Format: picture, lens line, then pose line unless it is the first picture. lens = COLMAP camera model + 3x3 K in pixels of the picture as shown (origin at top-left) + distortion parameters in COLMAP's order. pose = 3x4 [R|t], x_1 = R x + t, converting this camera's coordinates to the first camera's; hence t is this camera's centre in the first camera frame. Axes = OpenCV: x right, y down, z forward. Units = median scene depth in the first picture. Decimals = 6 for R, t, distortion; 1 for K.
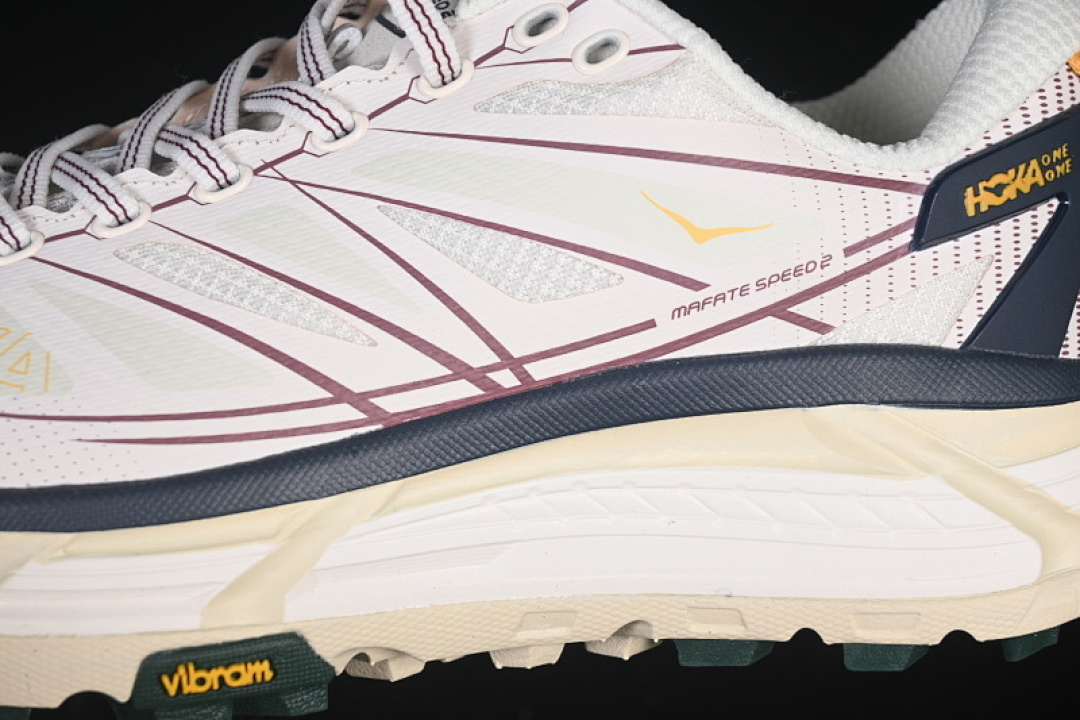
lens RADIAL K [[2389.8, 0, 540.0], [0, 2389.8, 360.0], [0, 0, 1]] dist [0.022856, -0.557366]
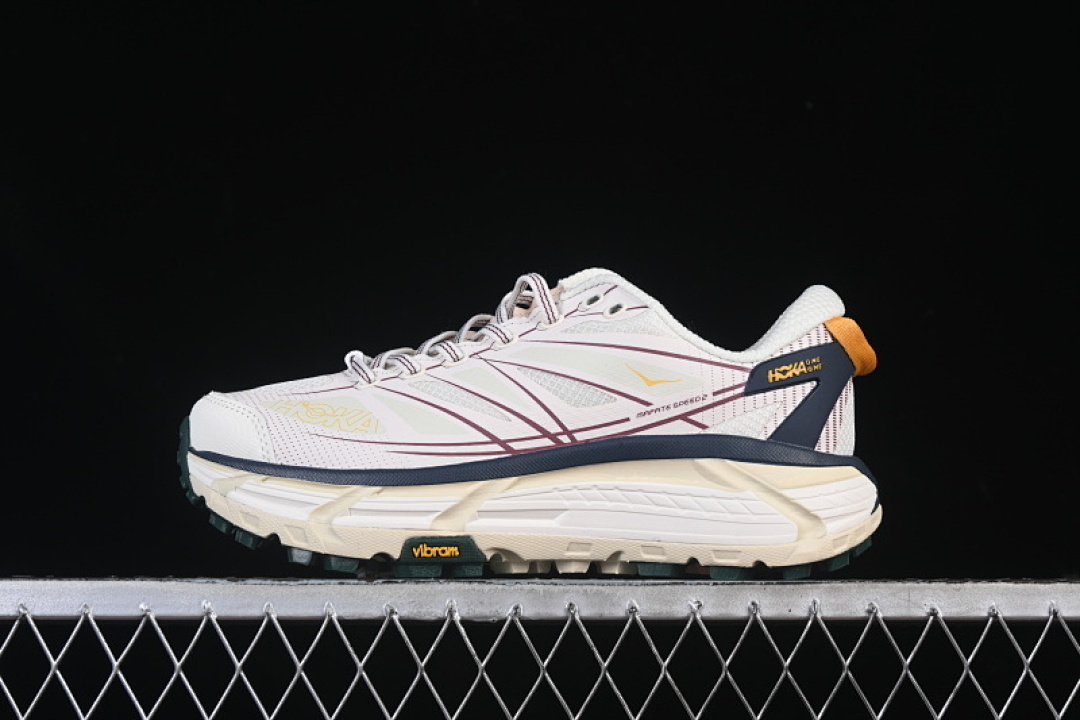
lens RADIAL K [[2342.4, 0, 540.0], [0, 2342.4, 360.0], [0, 0, 1]] dist [-0.020721, -0.027490]
pose [[0.985325, 0.025537, -0.168766, 0.345417], [-0.064104, 0.971730, -0.227227, 0.453303], [0.158193, 0.234711, 0.959107, -1.232518]]
